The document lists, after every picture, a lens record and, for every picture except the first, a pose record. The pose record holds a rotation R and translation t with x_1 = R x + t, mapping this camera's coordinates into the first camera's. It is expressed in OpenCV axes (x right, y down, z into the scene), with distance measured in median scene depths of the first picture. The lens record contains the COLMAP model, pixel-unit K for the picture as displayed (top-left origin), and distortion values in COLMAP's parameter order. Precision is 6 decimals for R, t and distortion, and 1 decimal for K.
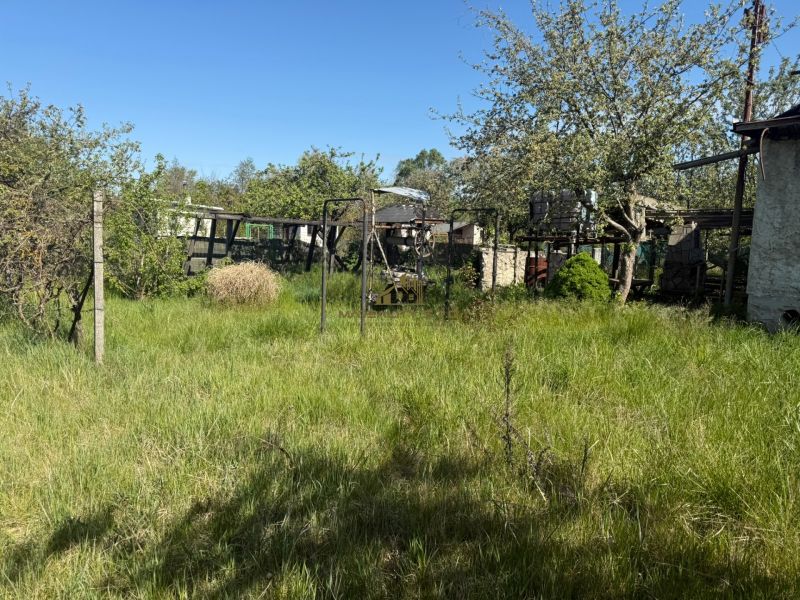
lens RADIAL K [[537.2, 0, 402.5], [0, 537.2, 298.7], [0, 0, 1]] dist [0.024597, -0.045855]
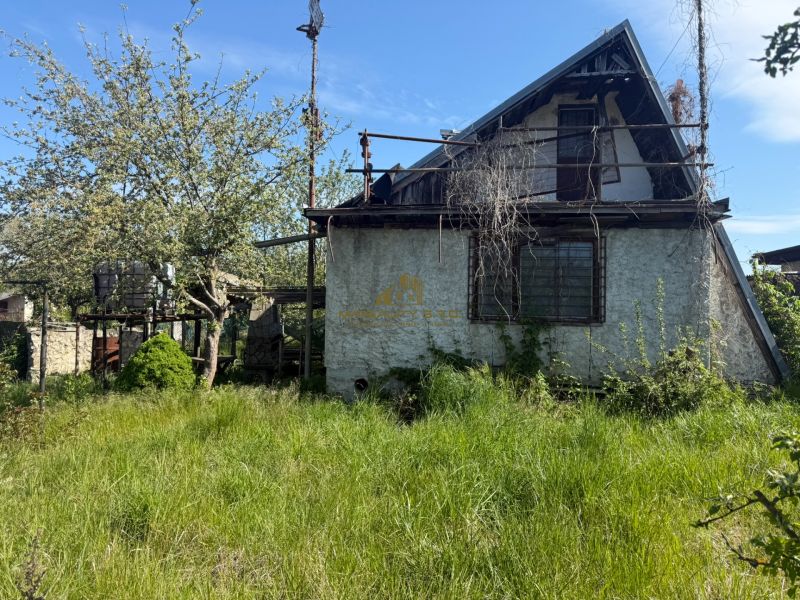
lens RADIAL K [[537.2, 0, 402.5], [0, 537.2, 298.7], [0, 0, 1]] dist [0.024597, -0.045855]
pose [[0.736458, 0.000432, 0.676483, 0.032326], [0.089191, 0.991208, -0.097732, -0.022142], [-0.670577, 0.132312, 0.729945, 0.094034]]
